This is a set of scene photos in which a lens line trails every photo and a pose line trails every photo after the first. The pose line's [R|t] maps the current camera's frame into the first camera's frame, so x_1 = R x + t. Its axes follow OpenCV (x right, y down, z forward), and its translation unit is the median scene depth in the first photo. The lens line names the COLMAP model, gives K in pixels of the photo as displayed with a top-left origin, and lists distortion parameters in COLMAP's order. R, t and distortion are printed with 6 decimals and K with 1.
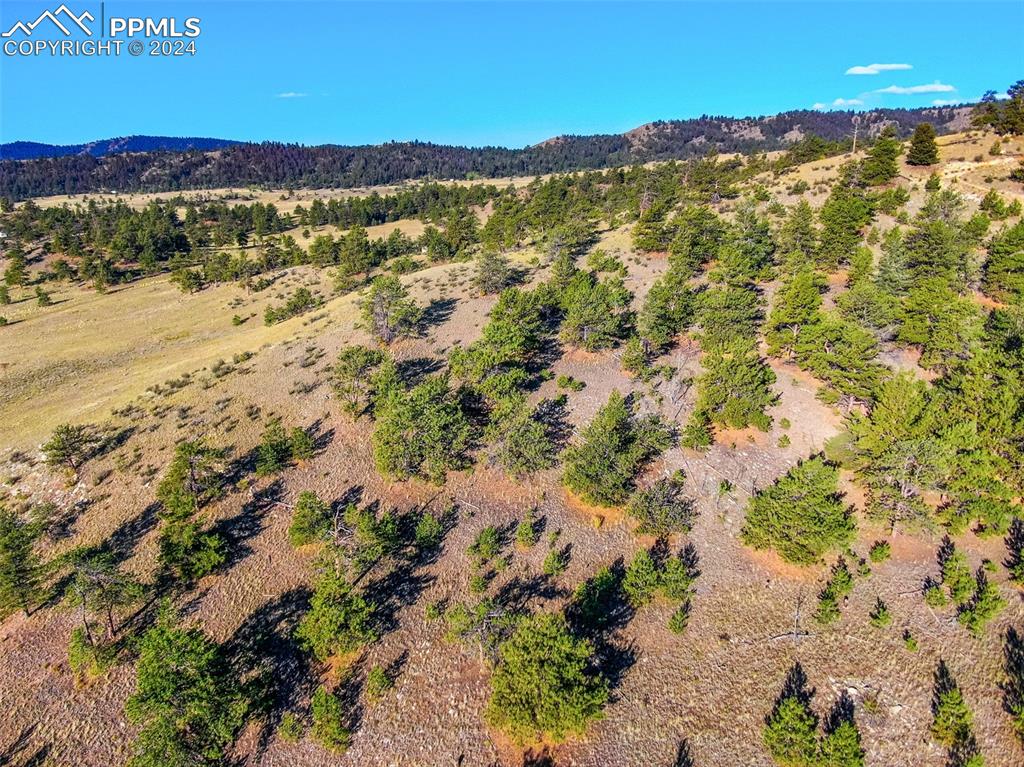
lens RADIAL K [[737.0, 0, 511.8], [0, 737.0, 379.7], [0, 0, 1]] dist [-0.002040, 0.014207]
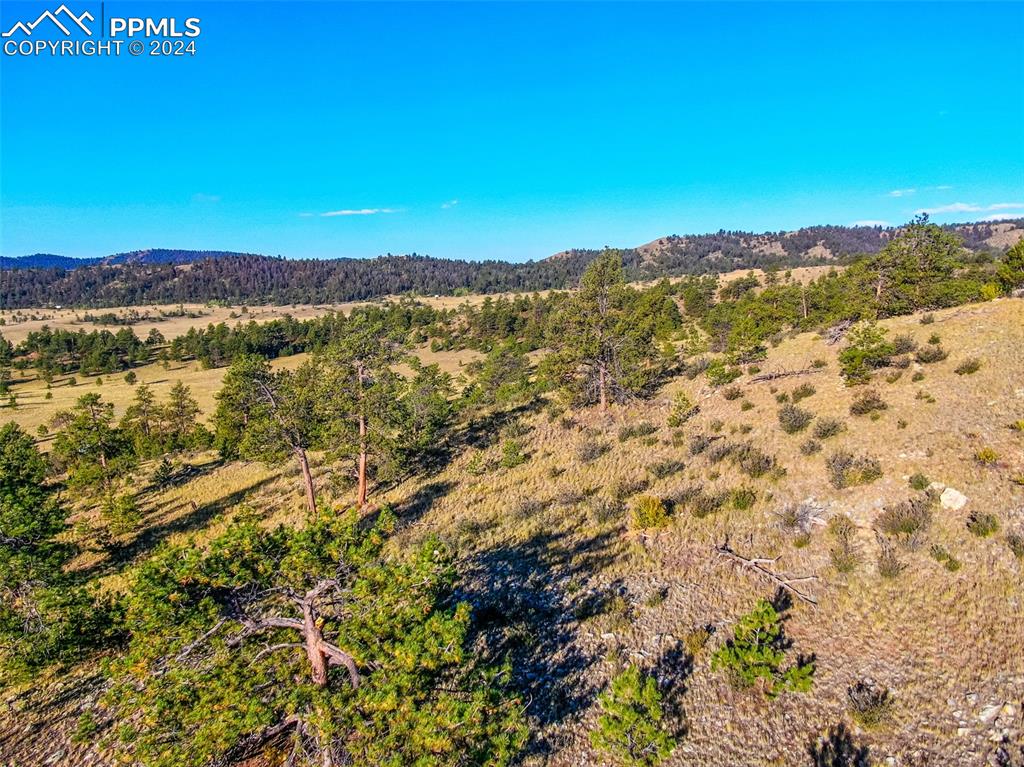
lens RADIAL K [[737.0, 0, 511.8], [0, 737.0, 379.7], [0, 0, 1]] dist [-0.002040, 0.014207]
pose [[0.999301, 0.011364, -0.035610, 0.035850], [-0.016454, 0.989132, -0.146106, -0.033105], [0.033562, 0.146590, 0.988628, 0.106077]]
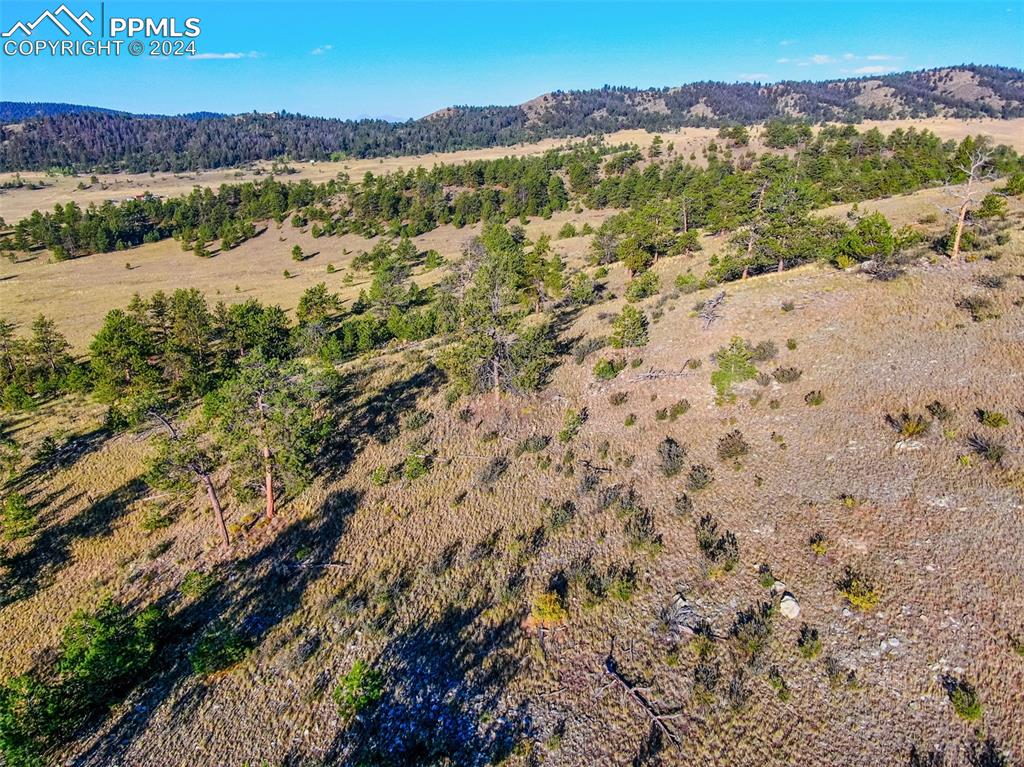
lens RADIAL K [[737.0, 0, 511.8], [0, 737.0, 379.7], [0, 0, 1]] dist [-0.002040, 0.014207]
pose [[0.993144, -0.033083, 0.112119, 0.035477], [0.028623, 0.998743, 0.041159, -0.040481], [-0.113340, -0.037668, 0.992842, 0.104037]]
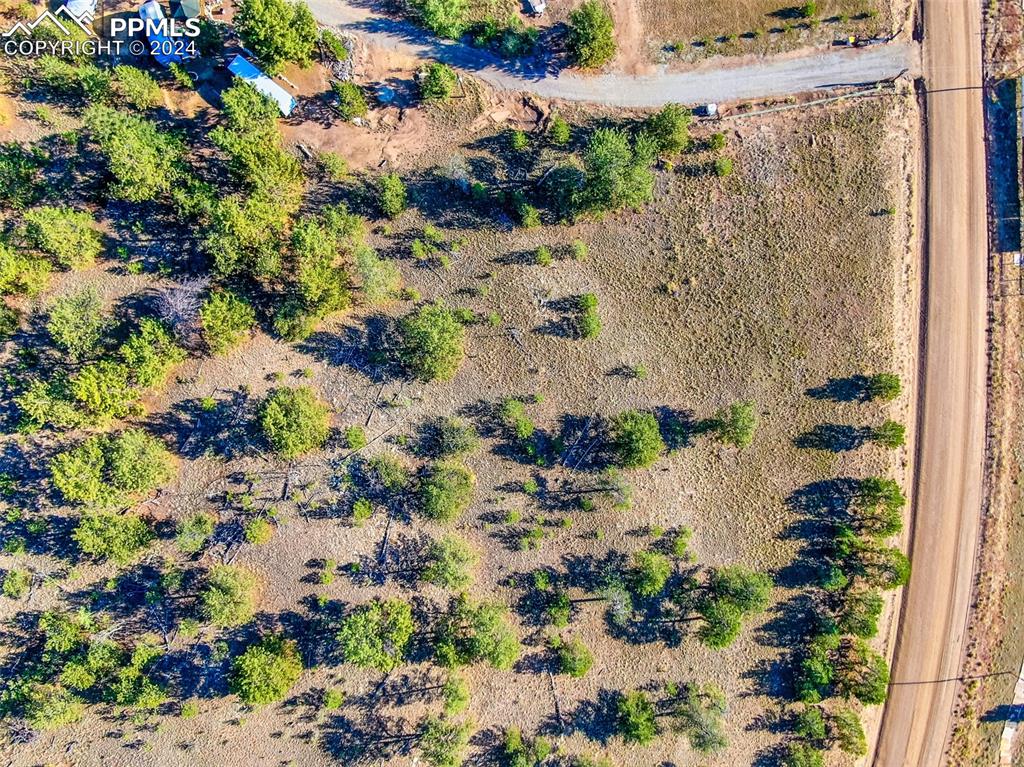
lens RADIAL K [[737.0, 0, 511.8], [0, 737.0, 379.7], [0, 0, 1]] dist [-0.002040, 0.014207]
pose [[-0.466647, -0.883861, 0.032105, 0.010406], [0.272190, -0.108979, 0.956052, -0.055969], [-0.841519, 0.454877, 0.291433, 0.023884]]
